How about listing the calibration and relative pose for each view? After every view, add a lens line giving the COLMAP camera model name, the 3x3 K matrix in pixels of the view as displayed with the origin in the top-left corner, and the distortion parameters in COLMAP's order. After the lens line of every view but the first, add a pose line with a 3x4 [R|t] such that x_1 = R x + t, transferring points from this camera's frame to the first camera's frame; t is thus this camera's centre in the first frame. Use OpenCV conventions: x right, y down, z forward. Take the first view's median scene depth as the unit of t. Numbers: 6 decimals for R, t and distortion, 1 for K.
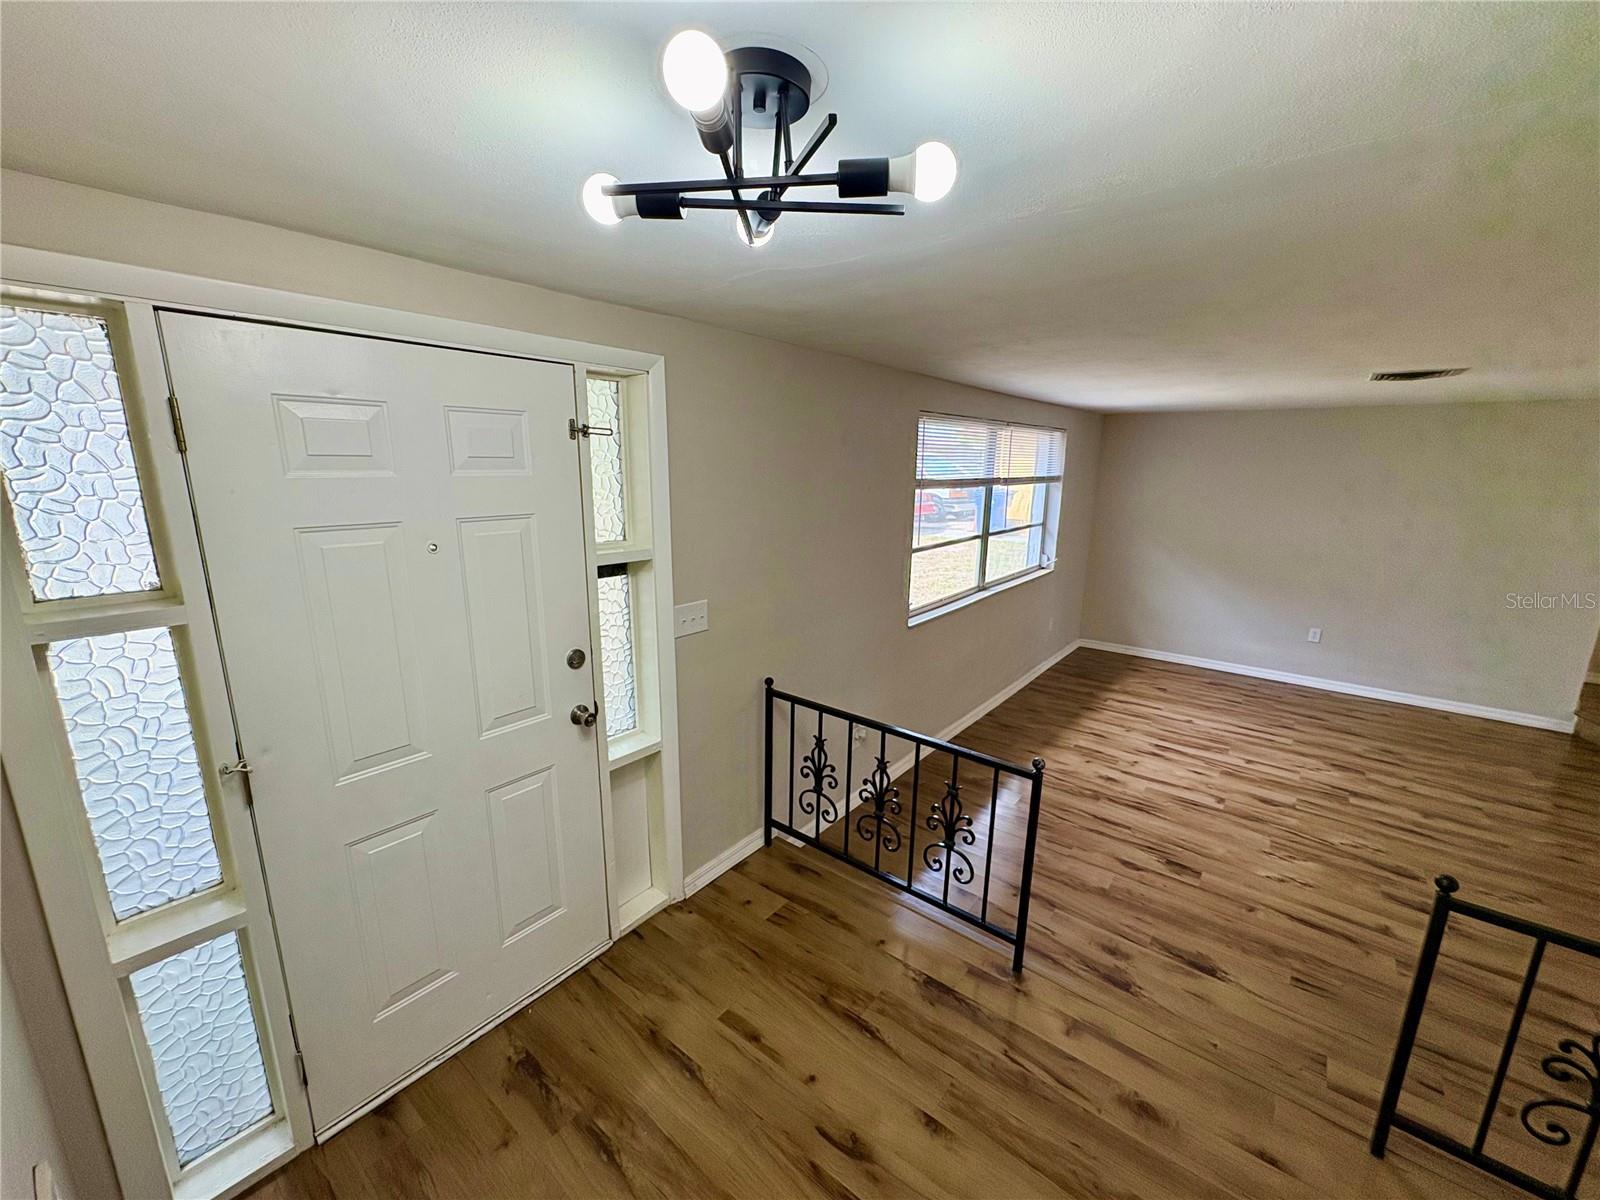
lens RADIAL K [[639.2, 0, 799.9], [0, 639.2, 602.0], [0, 0, 1]] dist [-0.000062, -0.000037]
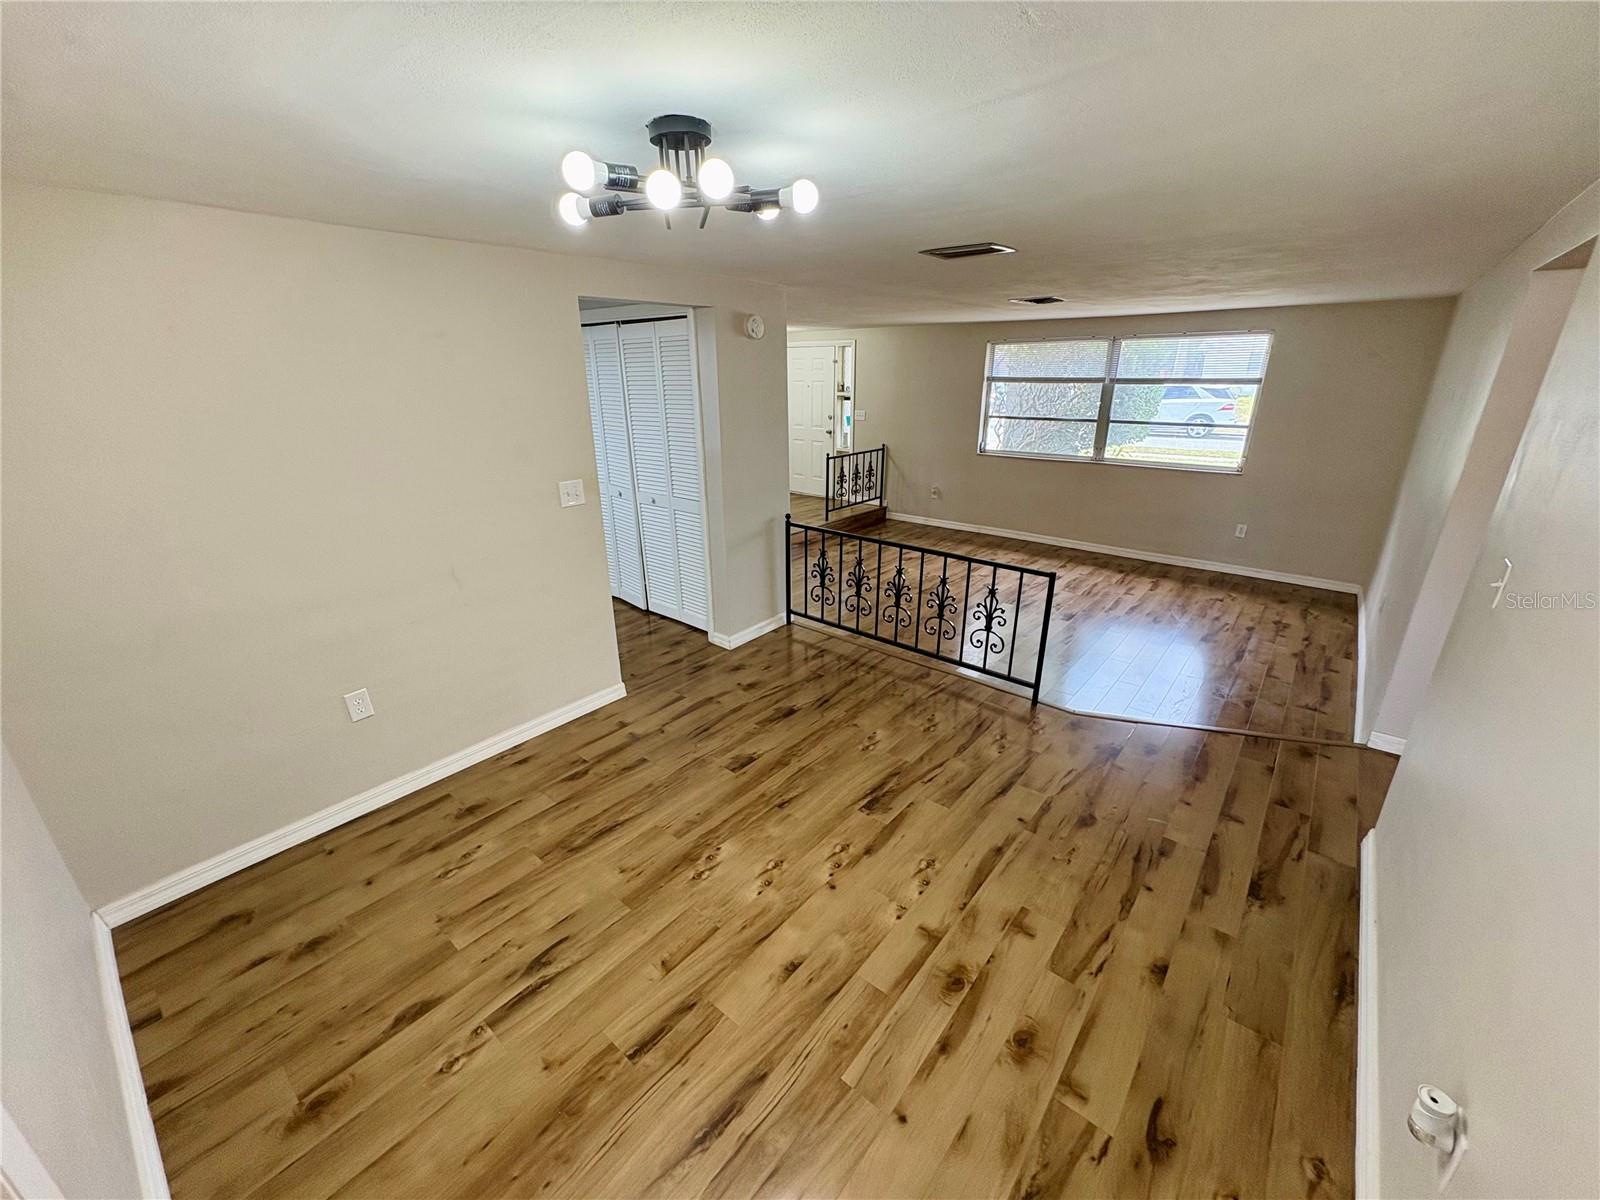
lens RADIAL K [[639.2, 0, 799.9], [0, 639.2, 602.0], [0, 0, 1]] dist [-0.000062, -0.000037]
pose [[-0.017925, 0.329492, -0.943988, 1.975697], [-0.214157, 0.920963, 0.325521, -0.058331], [0.976635, 0.207997, 0.054055, 0.402628]]
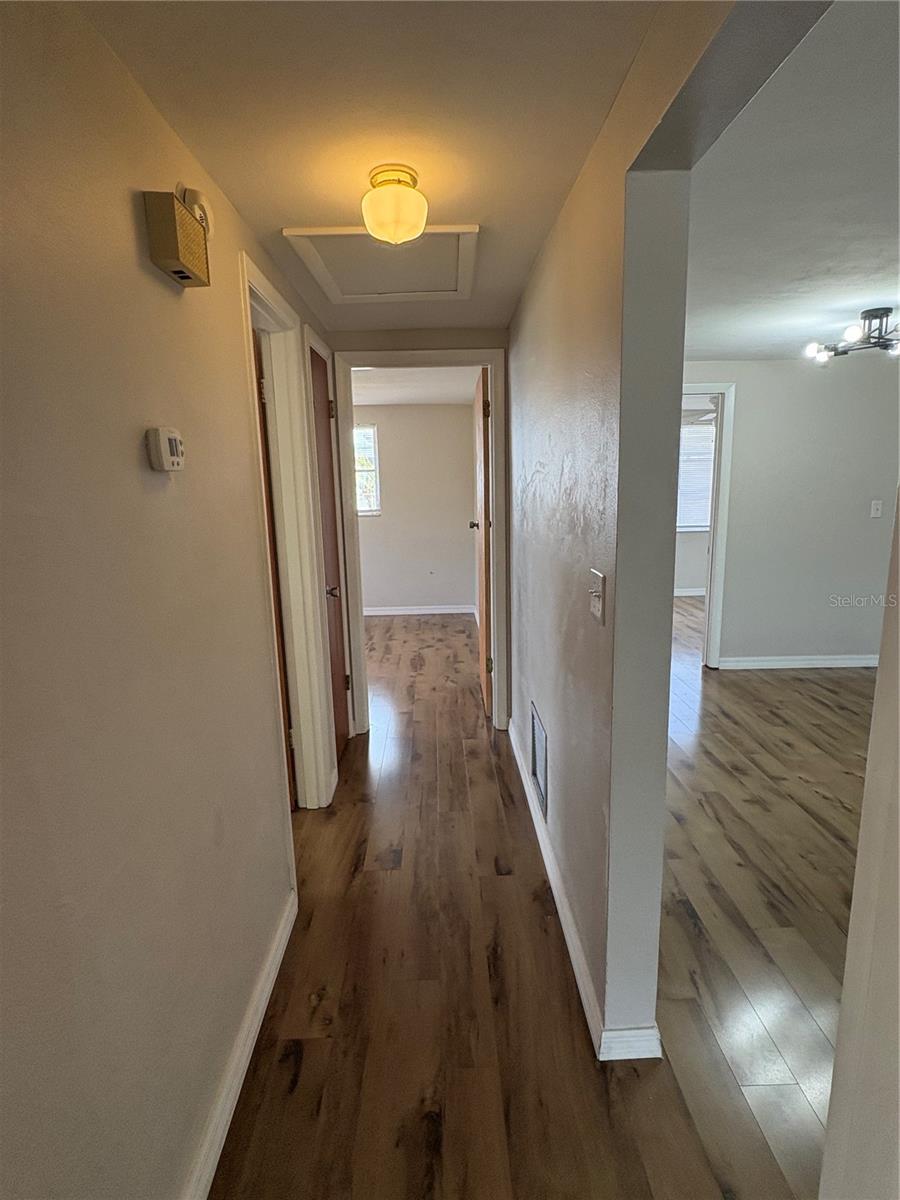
lens RADIAL K [[626.4, 0, 450.0], [0, 626.4, 600.0], [0, 0, 1]] dist [-0.001072, 0.001170]
pose [[-0.641969, -0.151149, 0.751685, 1.334231], [0.180740, 0.922916, 0.339939, -0.186178], [-0.745123, 0.354090, -0.565165, 1.184878]]
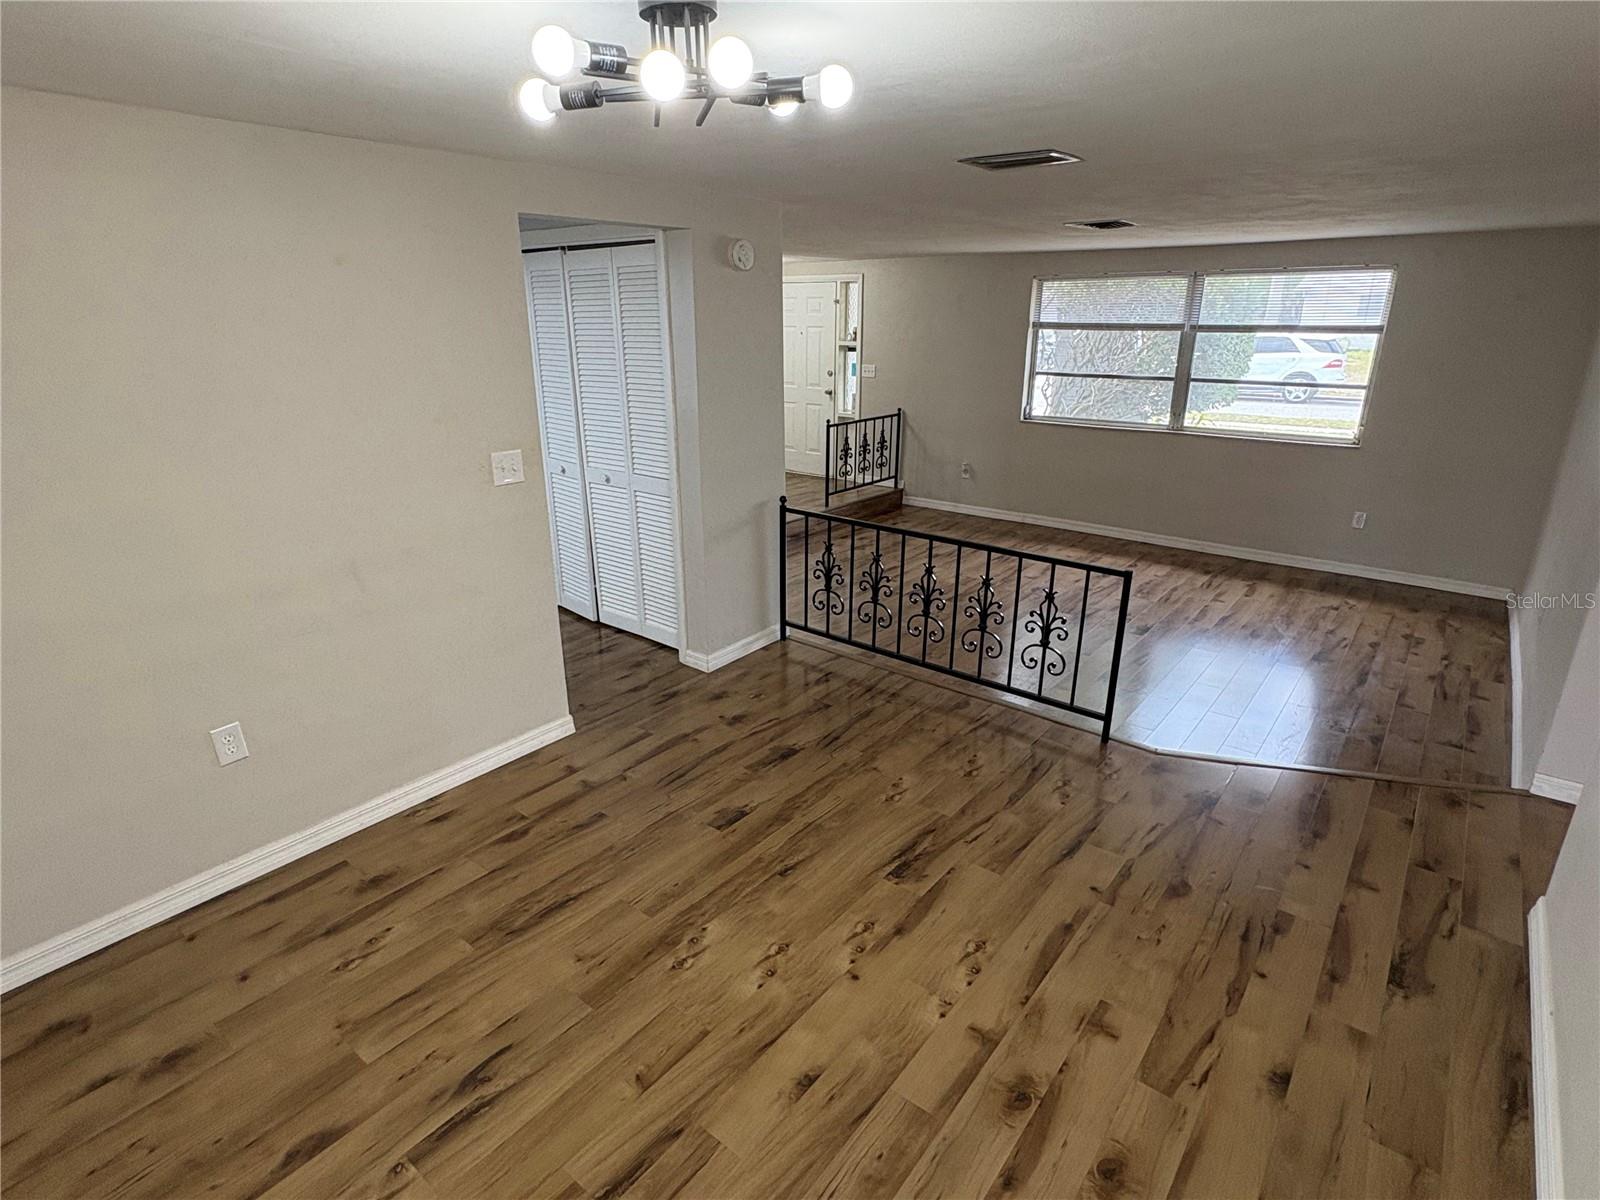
lens RADIAL K [[835.2, 0, 800.0], [0, 835.2, 600.0], [0, 0, 1]] dist [-0.001072, 0.001170]
pose [[0.001200, 0.312531, -0.949907, 1.983184], [-0.219396, 0.926846, 0.304667, -0.051294], [0.975635, 0.208040, 0.069680, 0.385671]]
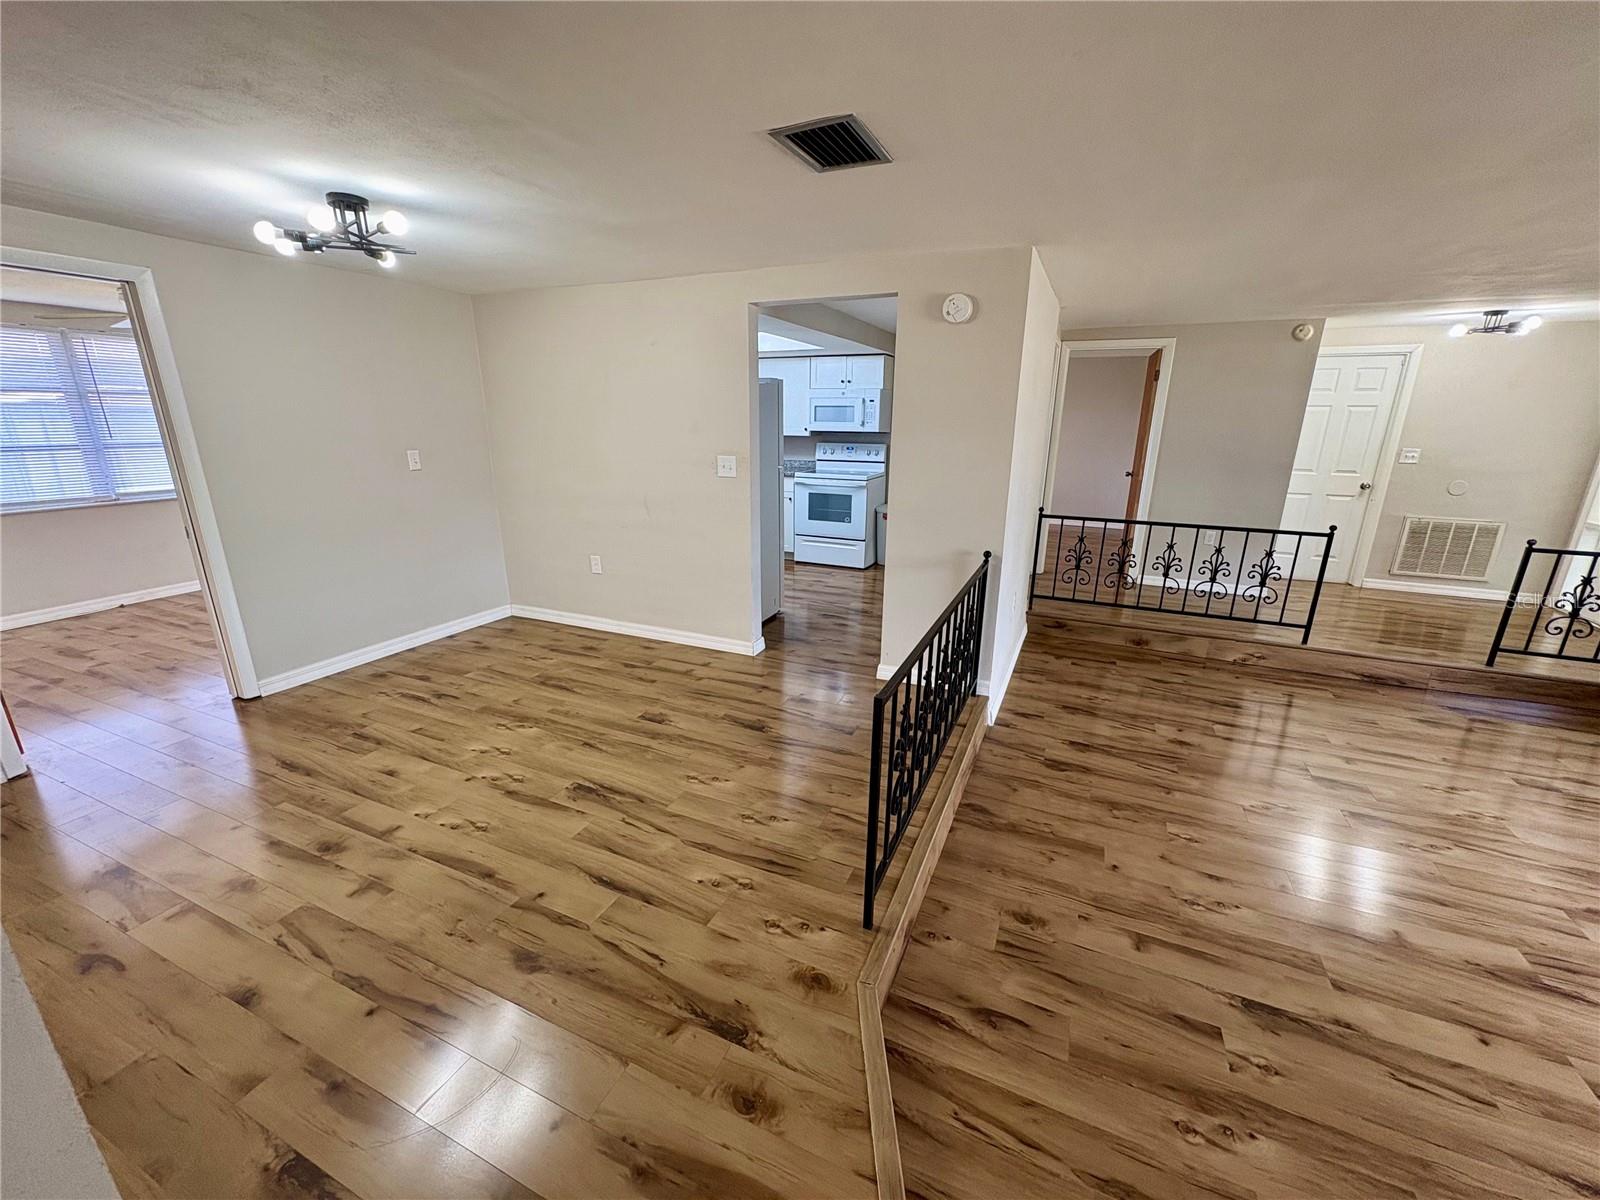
lens RADIAL K [[639.2, 0, 799.9], [0, 639.2, 602.0], [0, 0, 1]] dist [-0.000062, -0.000037]
pose [[-0.966704, 0.051453, -0.250669, 1.388465], [-0.076935, 0.875818, 0.476469, -0.145498], [0.244056, 0.479890, -0.842699, 1.025329]]
